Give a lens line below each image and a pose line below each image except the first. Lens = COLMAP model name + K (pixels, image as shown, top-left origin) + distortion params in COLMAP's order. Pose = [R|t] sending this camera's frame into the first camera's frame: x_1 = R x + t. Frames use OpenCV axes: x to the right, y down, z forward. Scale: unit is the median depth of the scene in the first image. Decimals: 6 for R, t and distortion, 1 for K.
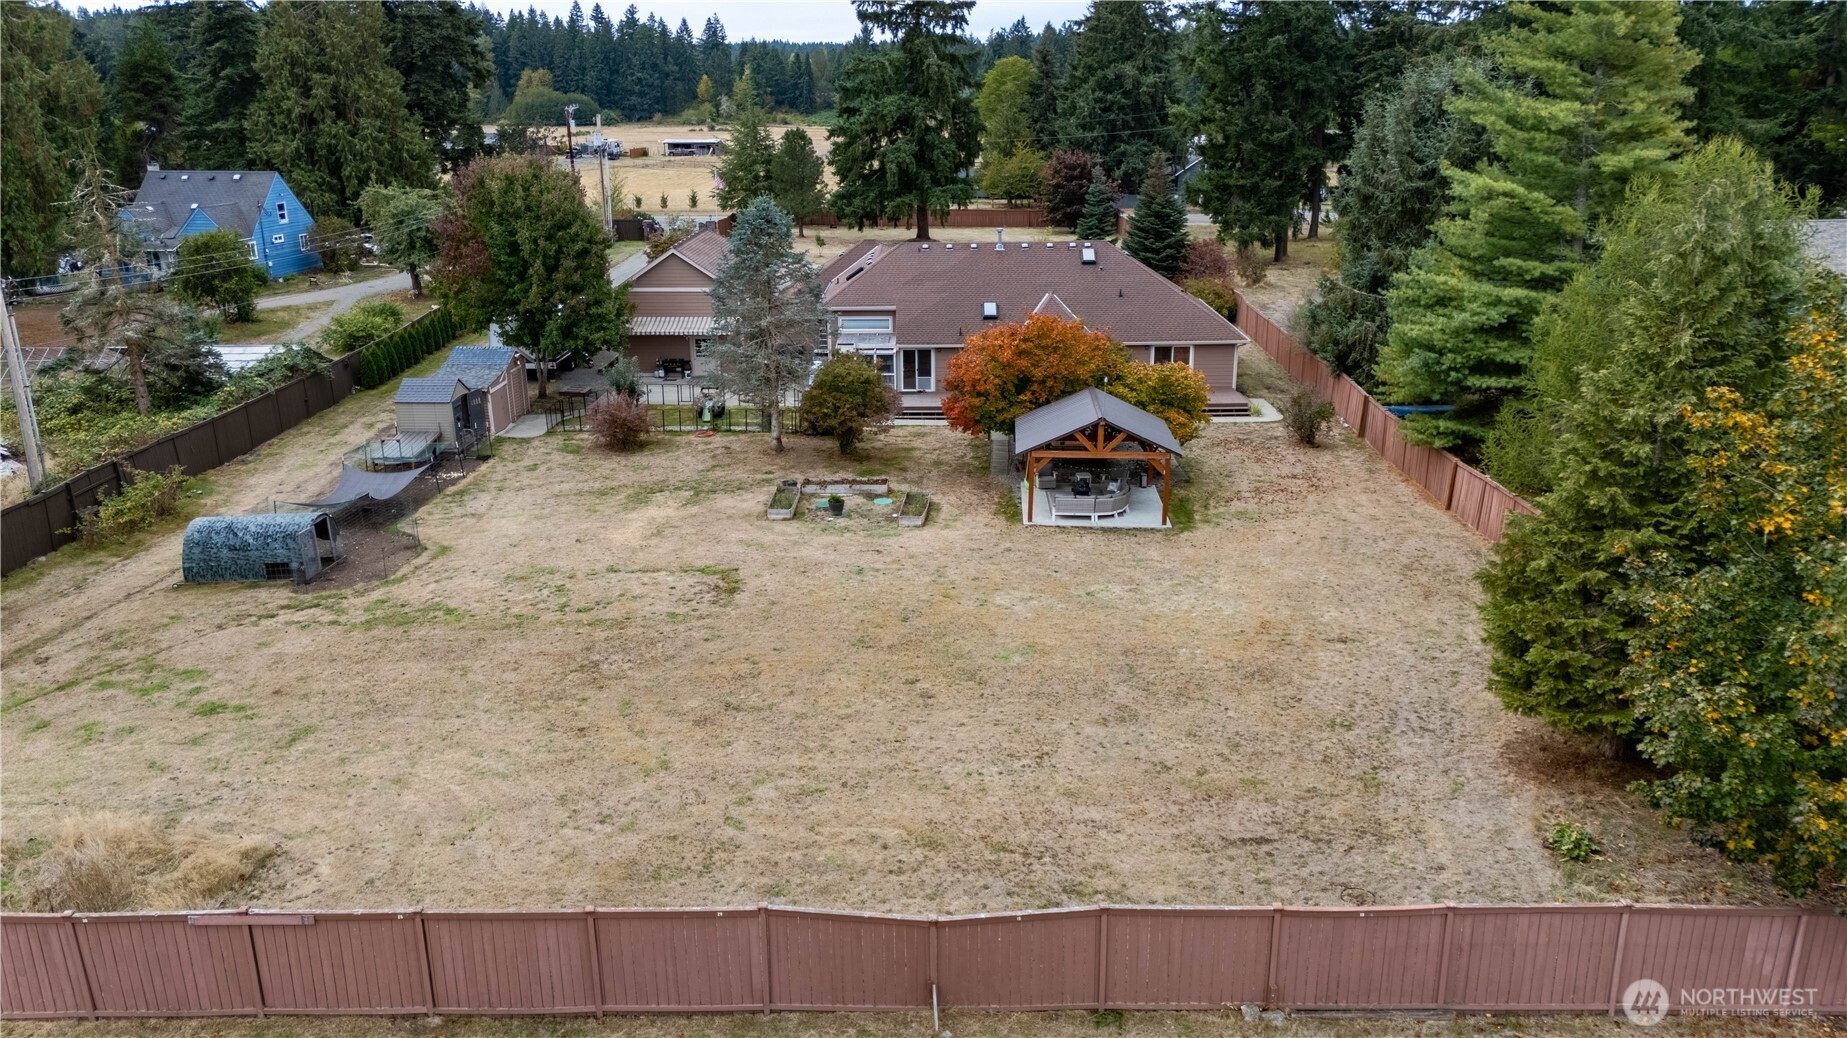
lens RADIAL K [[1347.9, 0, 923.5], [0, 1347.9, 519.0], [0, 0, 1]] dist [0.035095, -0.000578]
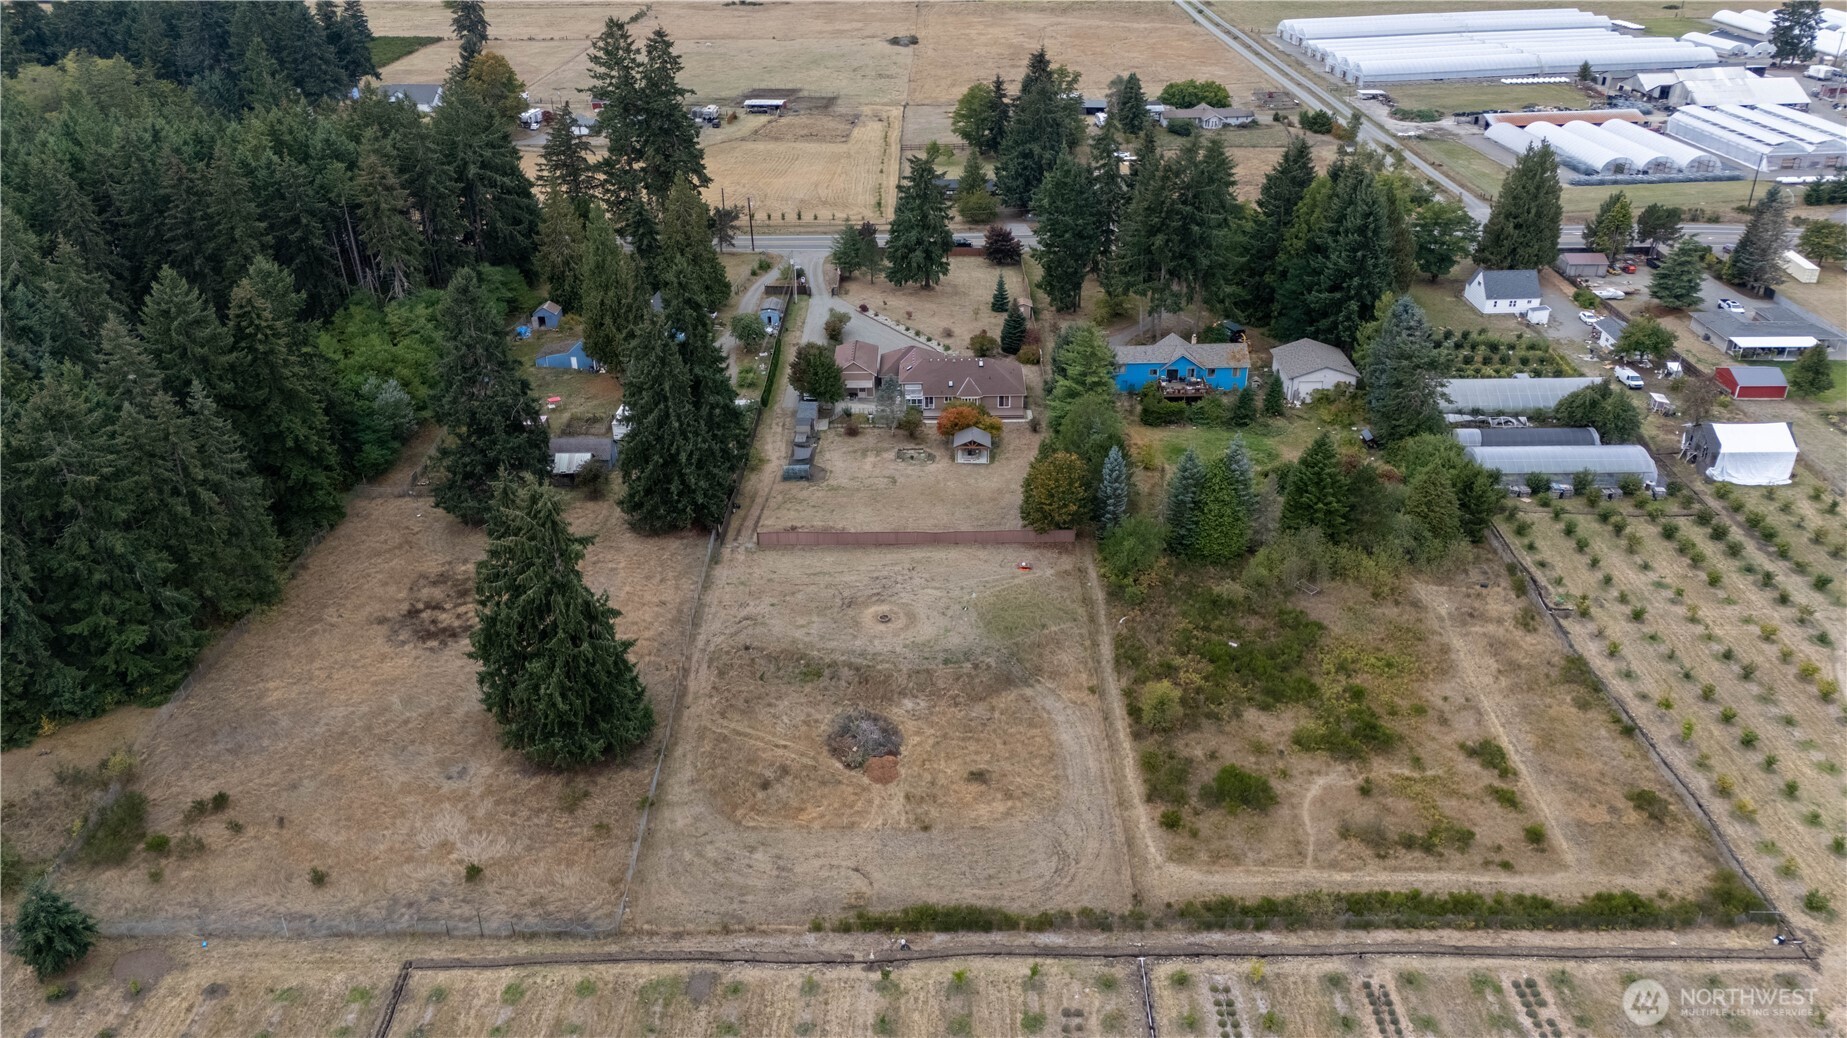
lens RADIAL K [[1347.9, 0, 923.5], [0, 1347.9, 519.0], [0, 0, 1]] dist [0.035095, -0.000578]
pose [[0.999976, -0.004159, 0.005504, -0.050570], [0.003137, 0.984712, 0.174159, -0.539619], [-0.006145, -0.174138, 0.984702, -3.122335]]
